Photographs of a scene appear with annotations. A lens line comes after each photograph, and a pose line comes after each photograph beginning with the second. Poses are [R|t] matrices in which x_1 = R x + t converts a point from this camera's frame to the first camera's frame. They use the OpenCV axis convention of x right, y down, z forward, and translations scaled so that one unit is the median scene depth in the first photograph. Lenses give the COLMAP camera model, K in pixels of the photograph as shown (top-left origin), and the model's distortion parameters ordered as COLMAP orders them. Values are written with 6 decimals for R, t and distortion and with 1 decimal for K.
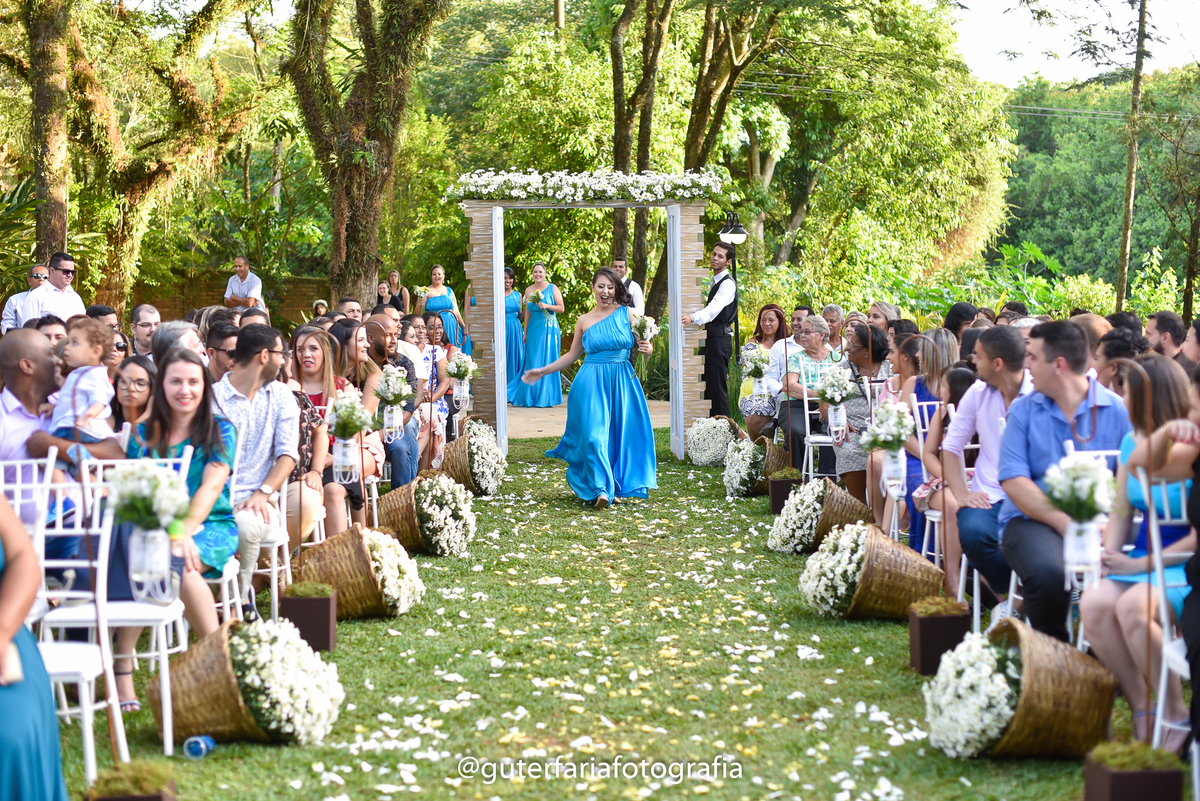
lens RADIAL K [[1746.3, 0, 593.2], [0, 1746.3, 374.9], [0, 0, 1]] dist [-0.123050, -0.051411]
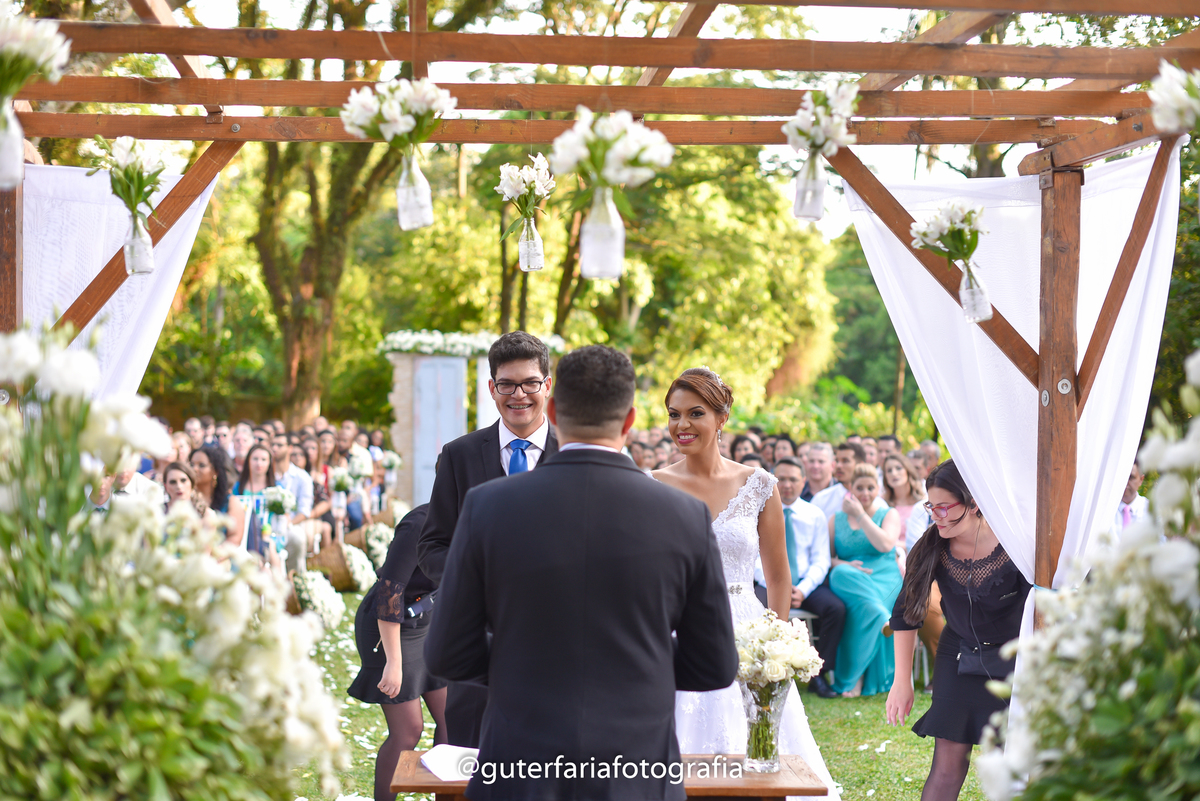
lens RADIAL K [[1724.0, 0, 600.0], [0, 1724.0, 400.5], [0, 0, 1]] dist [-0.131951, 0.009073]
pose [[0.997892, 0.018271, 0.062267, 0.018954], [-0.014956, 0.998466, -0.053303, 0.021959], [-0.063145, 0.052259, 0.996635, -0.648014]]
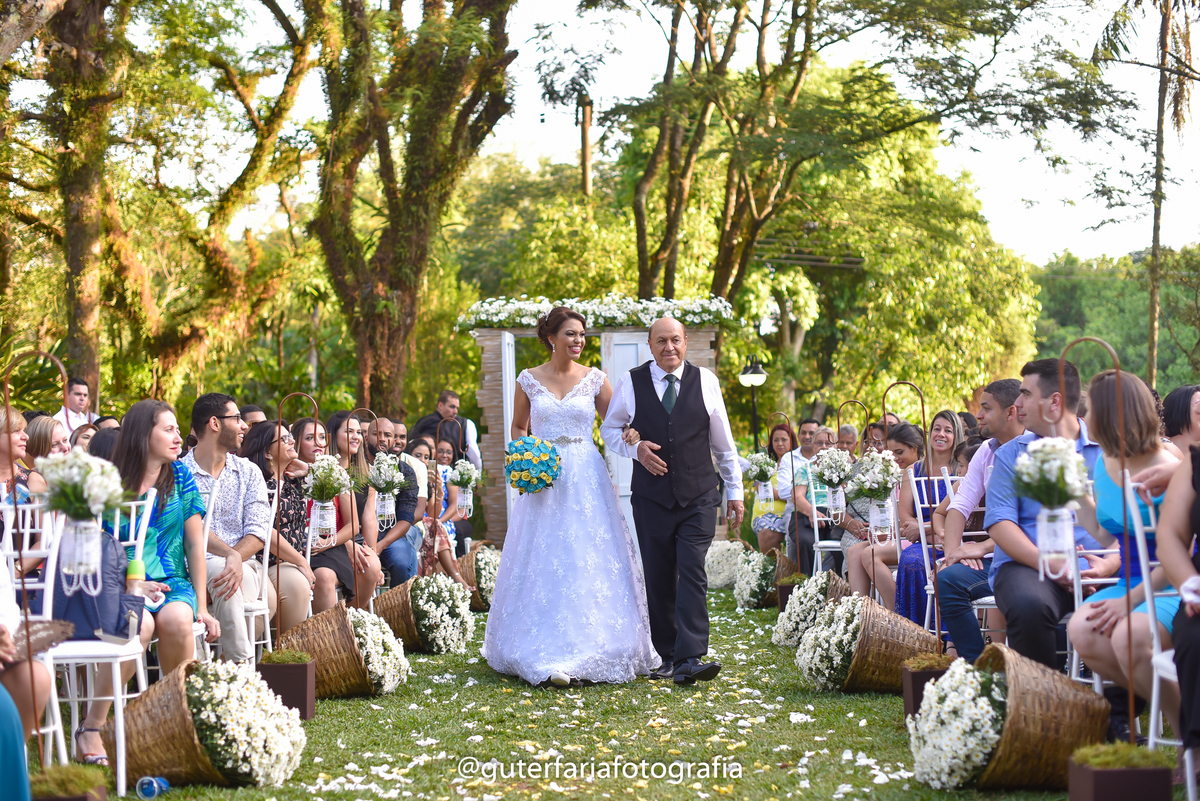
lens RADIAL K [[1724.0, 0, 600.0], [0, 1724.0, 400.5], [0, 0, 1]] dist [-0.131951, 0.009073]
pose [[0.999674, -0.014019, -0.021344, 0.024481], [0.011880, 0.995191, -0.097229, 0.052538], [0.022604, 0.096944, 0.995033, 0.022868]]
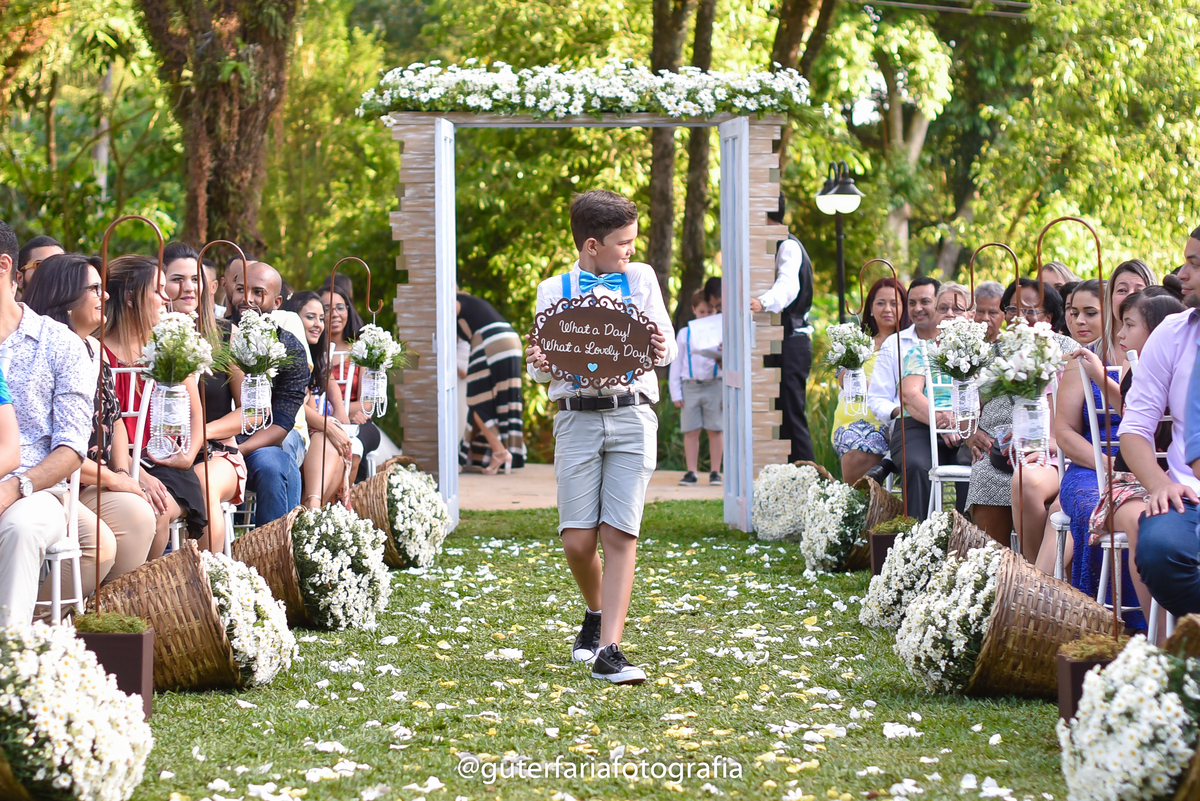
lens RADIAL K [[2937.9, 0, 600.0], [0, 2937.9, 400.5], [0, 0, 1]] dist [-0.120649, -0.141228]
pose [[0.999890, 0.006650, -0.013252, 0.019814], [-0.007168, 0.999196, -0.039434, 0.057719], [0.012980, 0.039525, 0.999134, -0.045759]]
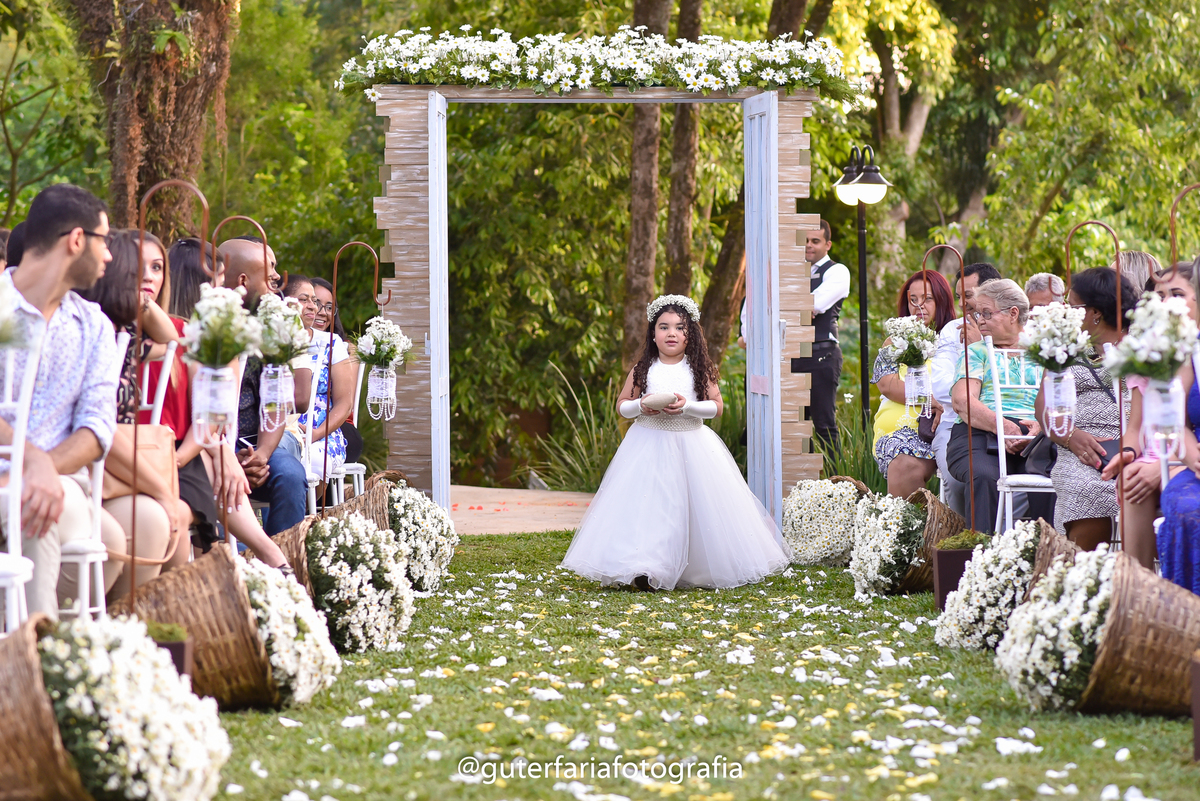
lens RADIAL K [[3388.1, 0, 637.2], [0, 3388.1, 399.0], [0, 0, 1]] dist [0.010696, 0.844353]
pose [[0.999759, 0.007117, 0.020776, -0.017750], [-0.006055, 0.998695, -0.050708, 0.071344], [-0.021110, 0.050570, 0.998497, -0.086171]]
